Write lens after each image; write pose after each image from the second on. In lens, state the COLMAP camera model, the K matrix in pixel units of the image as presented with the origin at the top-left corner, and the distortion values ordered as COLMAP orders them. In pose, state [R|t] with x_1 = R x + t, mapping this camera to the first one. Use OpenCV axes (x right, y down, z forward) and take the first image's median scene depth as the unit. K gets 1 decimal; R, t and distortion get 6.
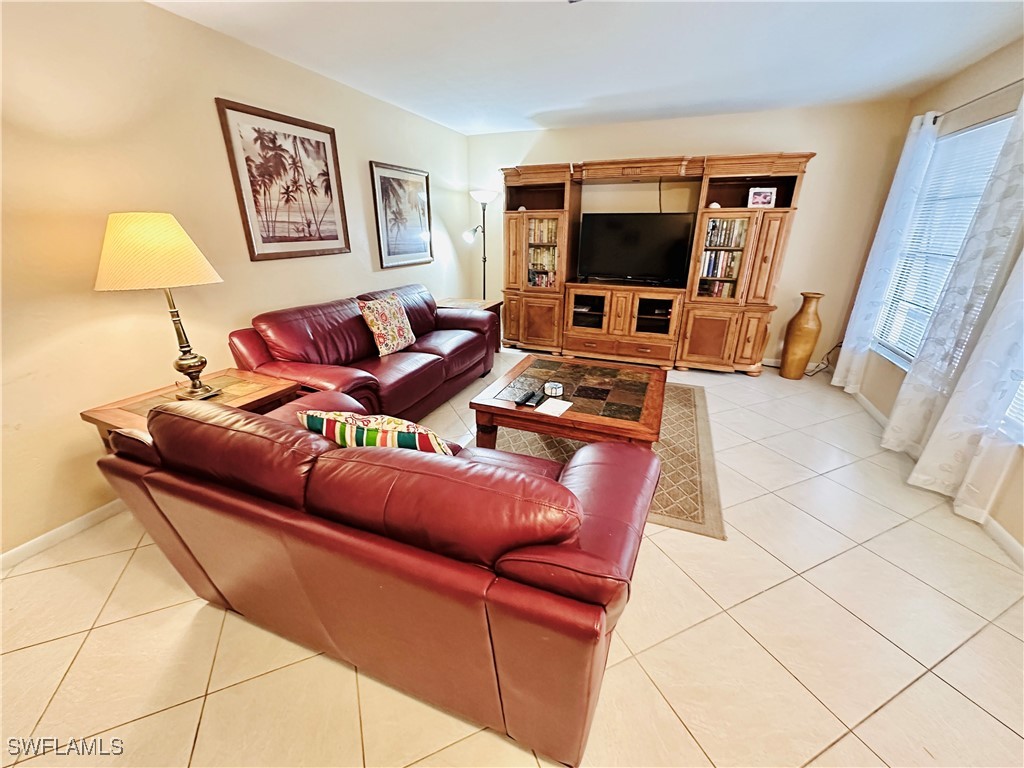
lens RADIAL K [[408.9, 0, 512.0], [0, 408.9, 384.0], [0, 0, 1]] dist [-0.001729, -0.000026]
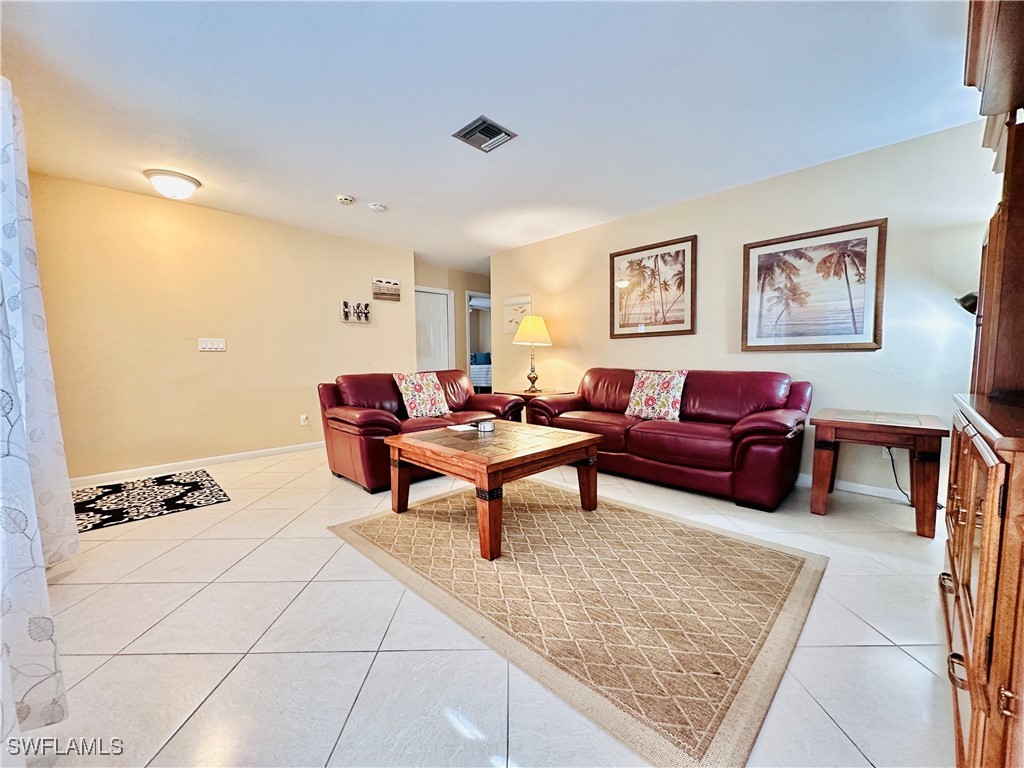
lens RADIAL K [[408.9, 0, 512.0], [0, 408.9, 384.0], [0, 0, 1]] dist [-0.001729, -0.000026]
pose [[-0.402720, 0.057816, -0.913496, 0.919414], [-0.326085, 0.923462, 0.202203, -0.292326], [0.855269, 0.379308, -0.353043, 1.147937]]
